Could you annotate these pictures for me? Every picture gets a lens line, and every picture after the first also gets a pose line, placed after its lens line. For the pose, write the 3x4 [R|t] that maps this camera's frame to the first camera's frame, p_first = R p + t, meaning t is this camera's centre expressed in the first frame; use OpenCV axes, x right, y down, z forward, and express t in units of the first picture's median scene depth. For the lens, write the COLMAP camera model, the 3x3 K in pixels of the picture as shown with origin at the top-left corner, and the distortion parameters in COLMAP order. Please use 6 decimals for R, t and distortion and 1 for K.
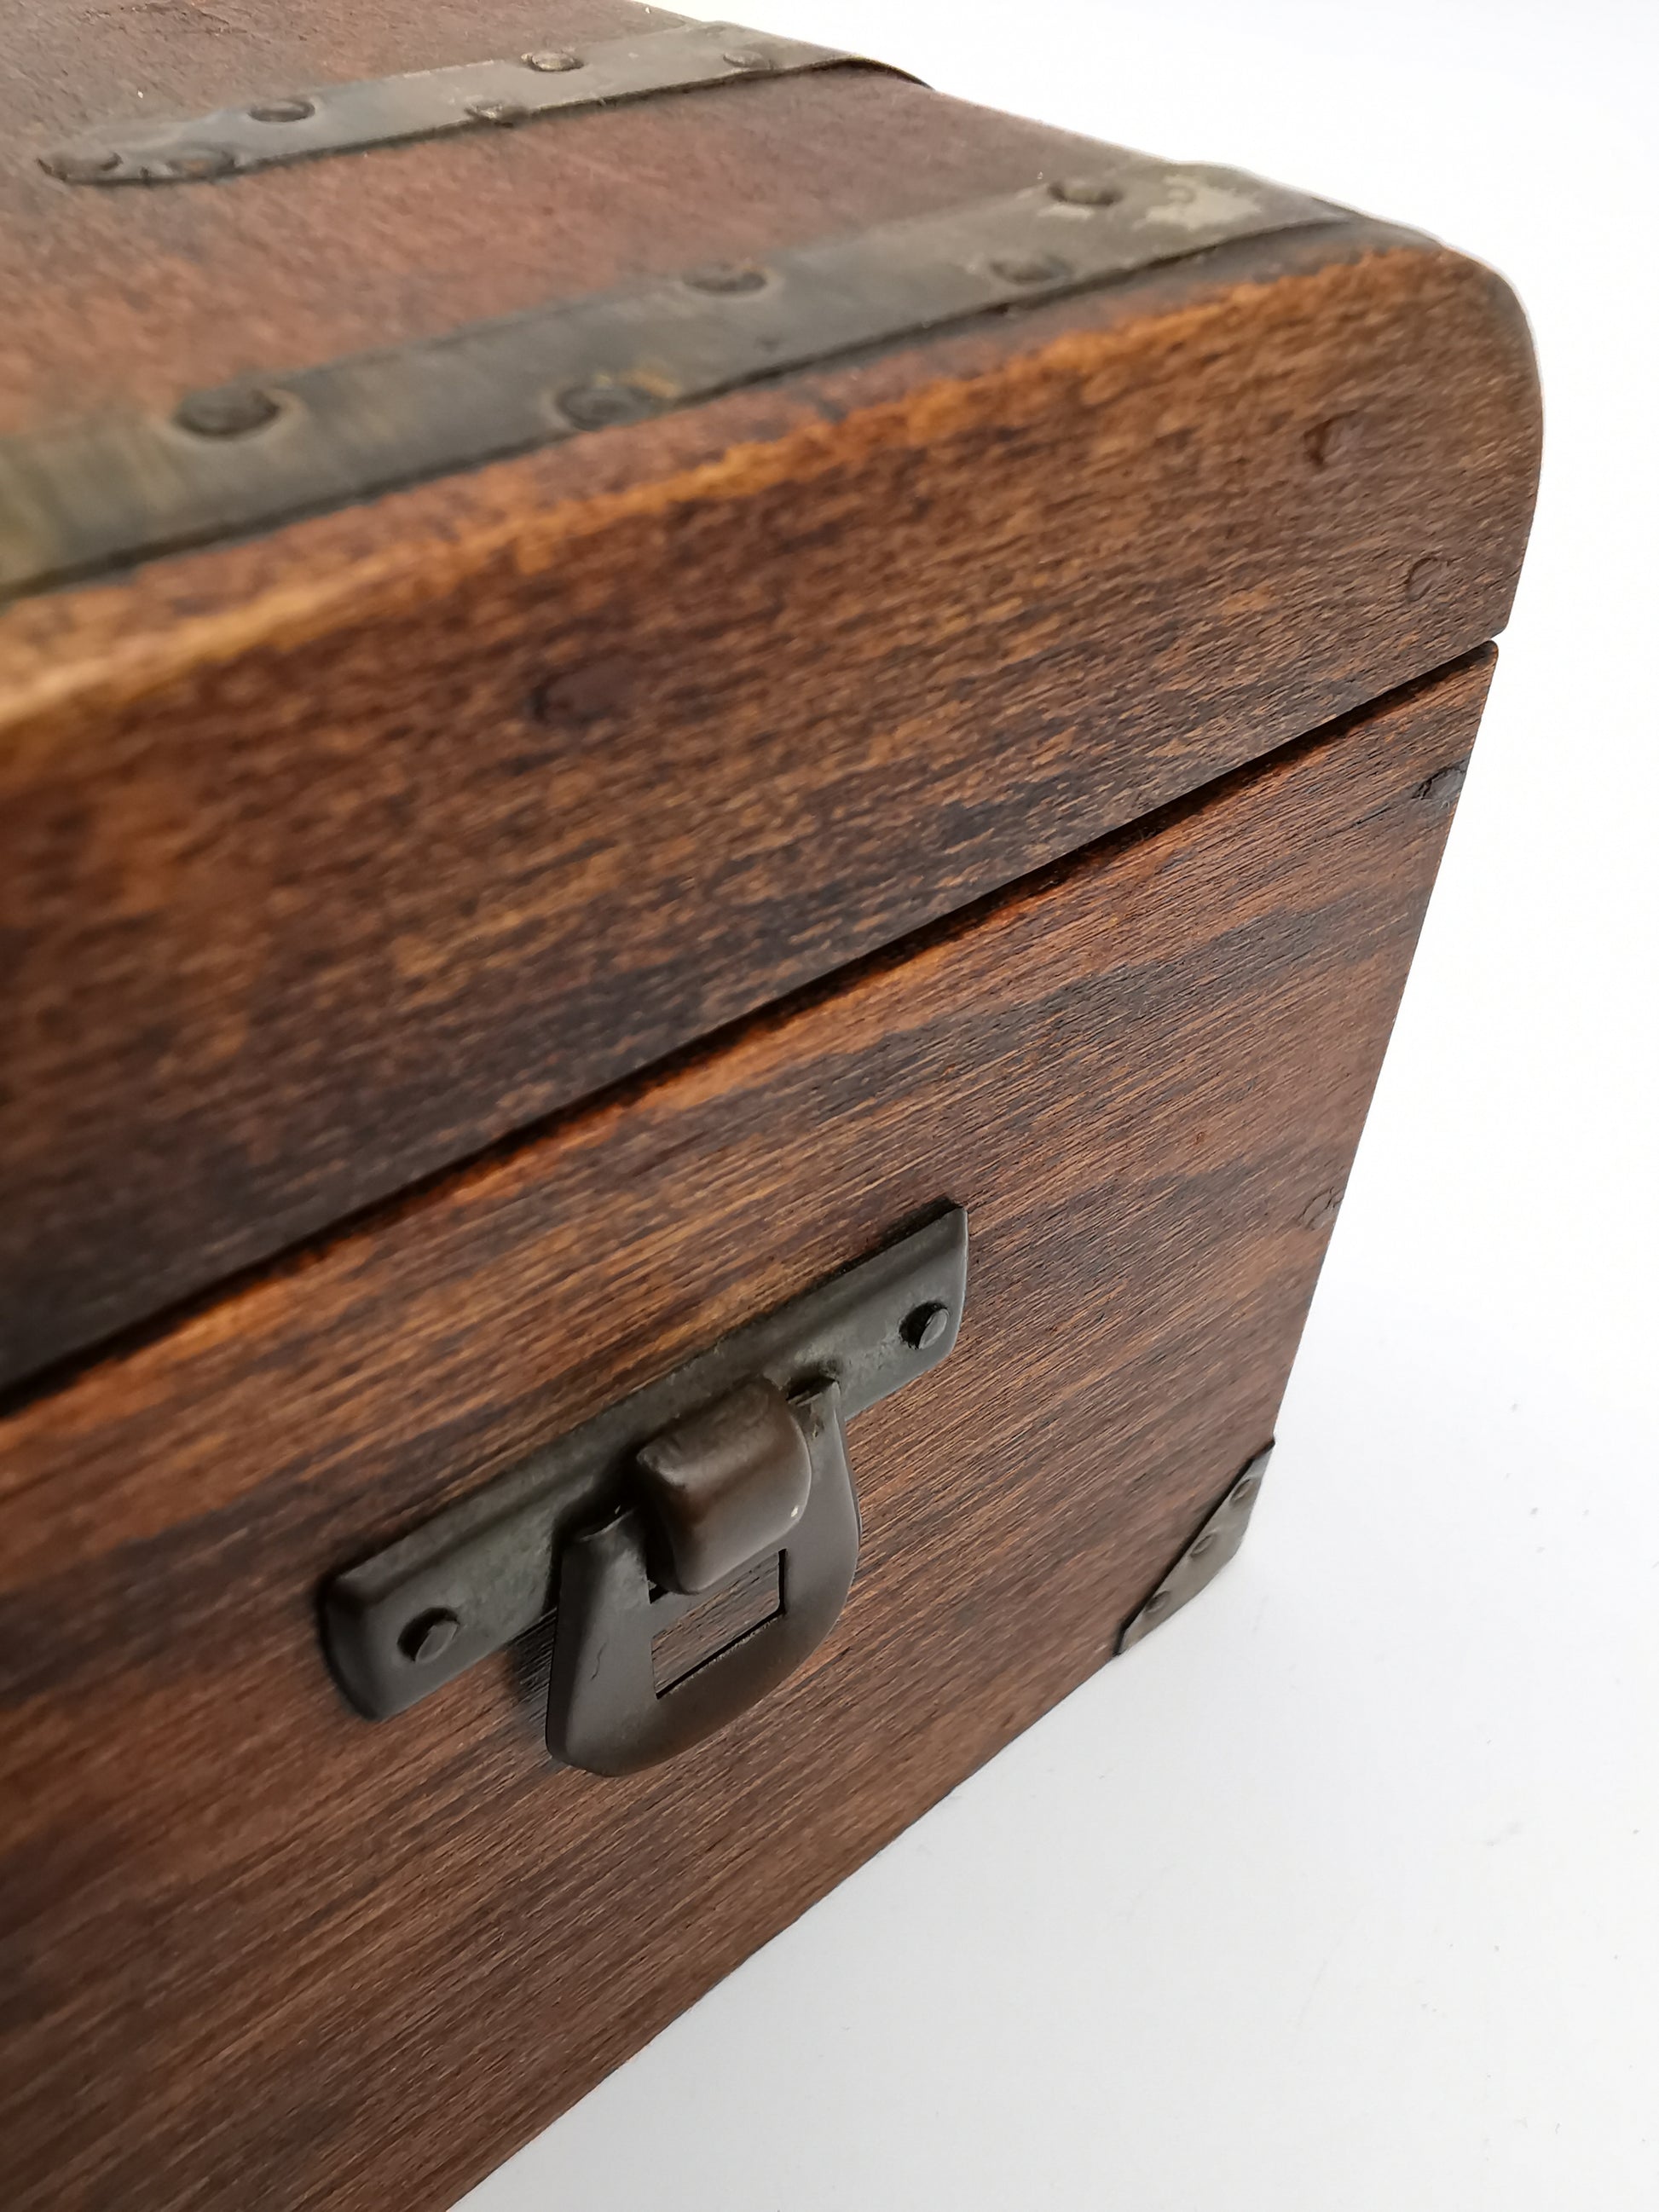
lens RADIAL K [[1704.1, 0, 828.4], [0, 1704.1, 1103.9], [0, 0, 1]] dist [-0.009278, 0.034479]
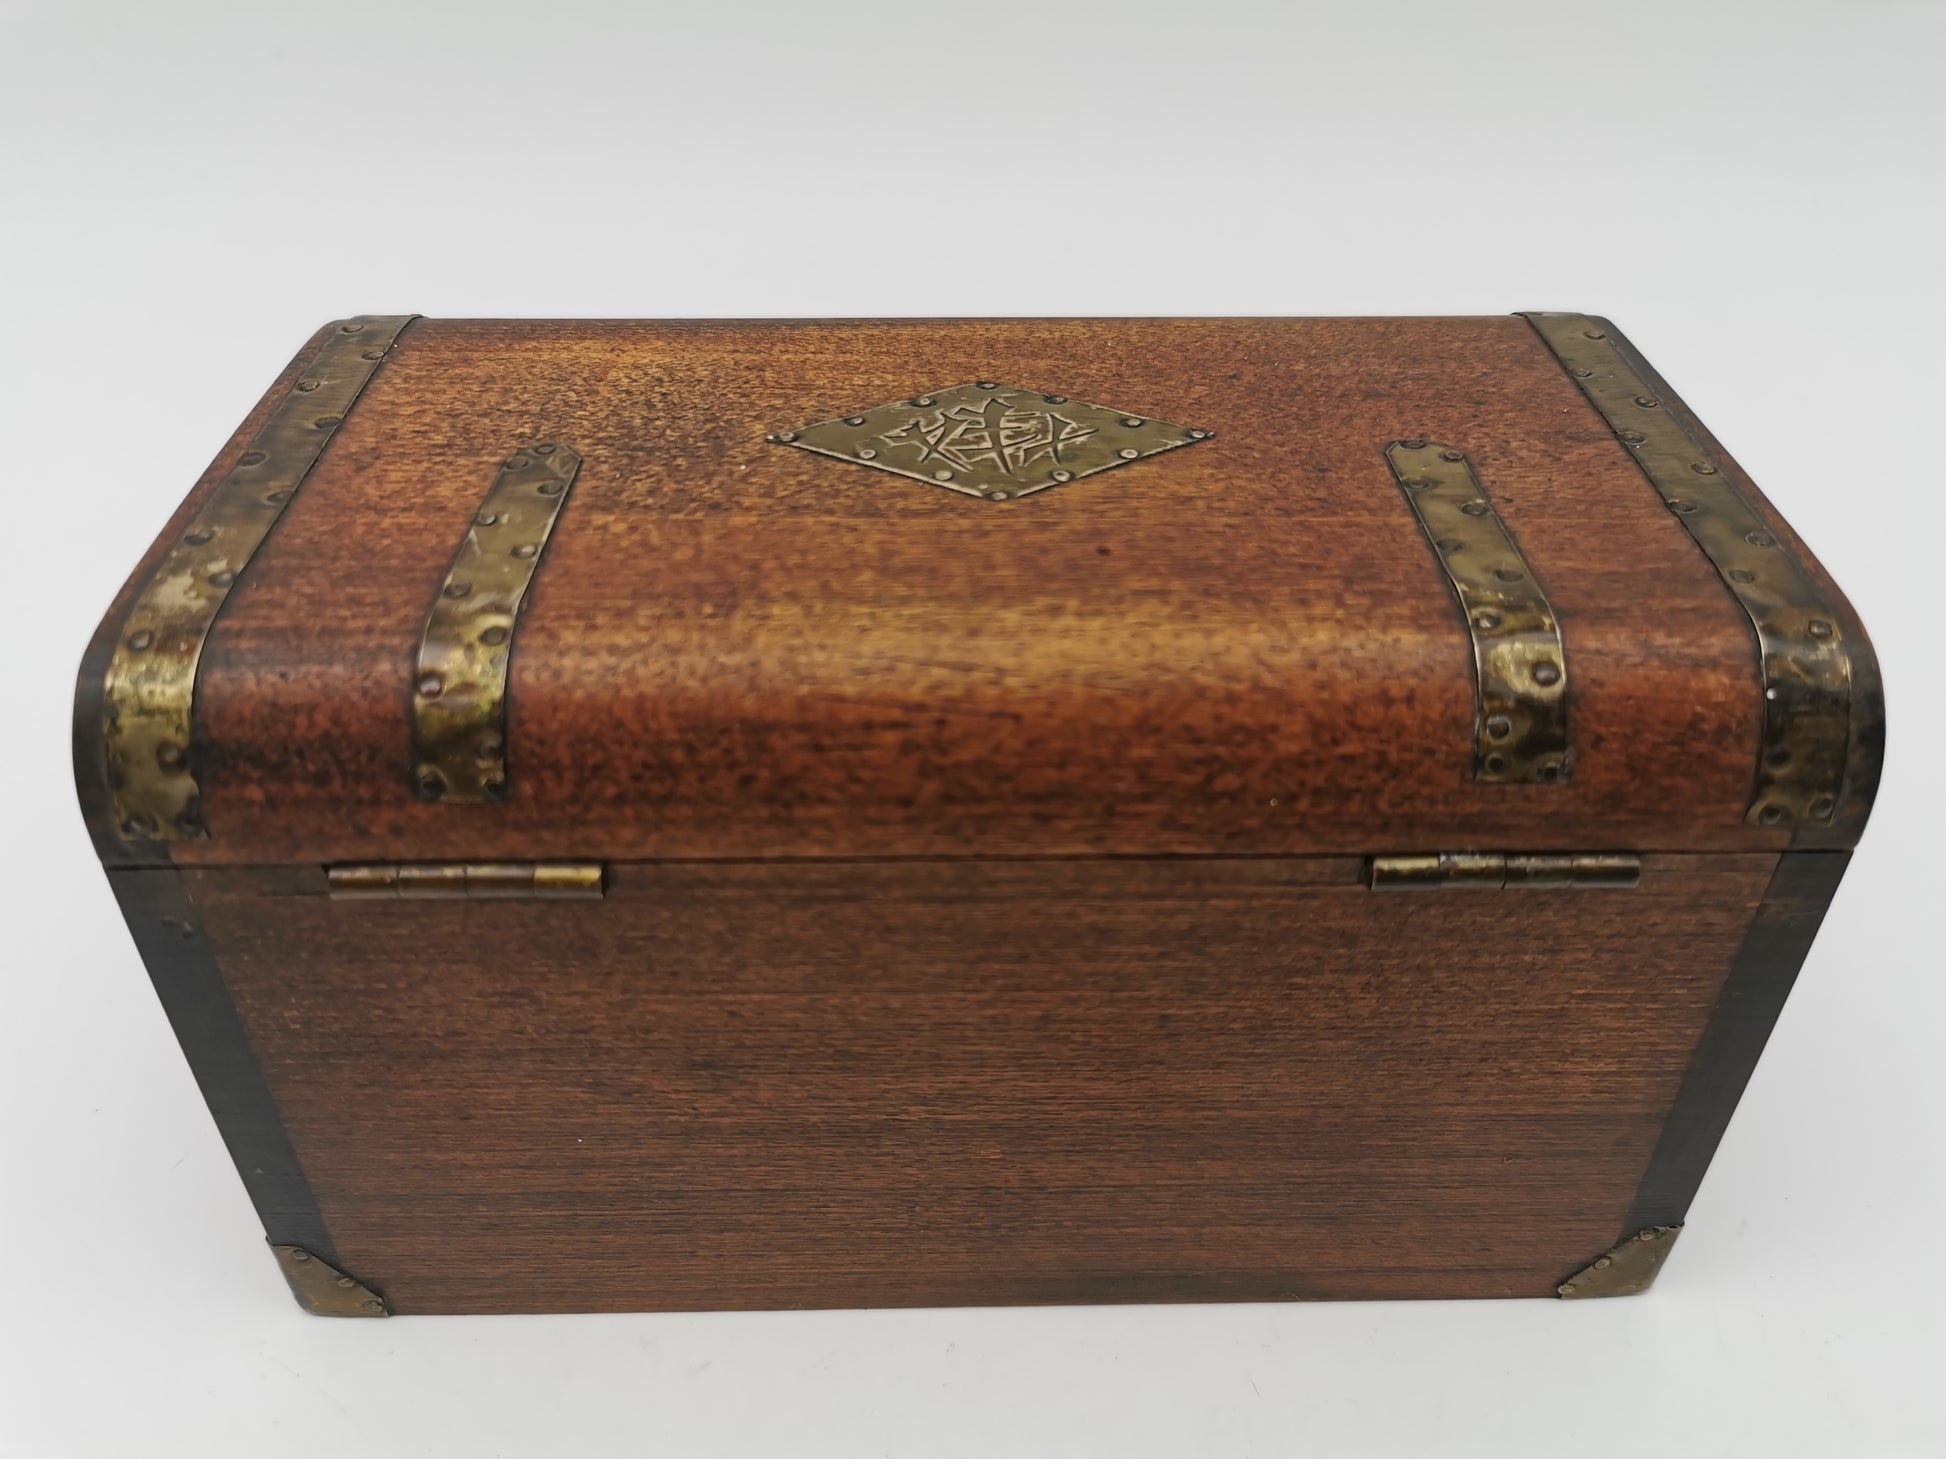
lens RADIAL K [[1550.5, 0, 973.4], [0, 1550.5, 743.0], [0, 0, 1]] dist [-0.000435, 0.019032]
pose [[-0.613915, 0.486443, -0.621677, 0.905313], [-0.539890, 0.315797, 0.780250, -2.533624], [0.575871, 0.814644, 0.068753, 1.456480]]
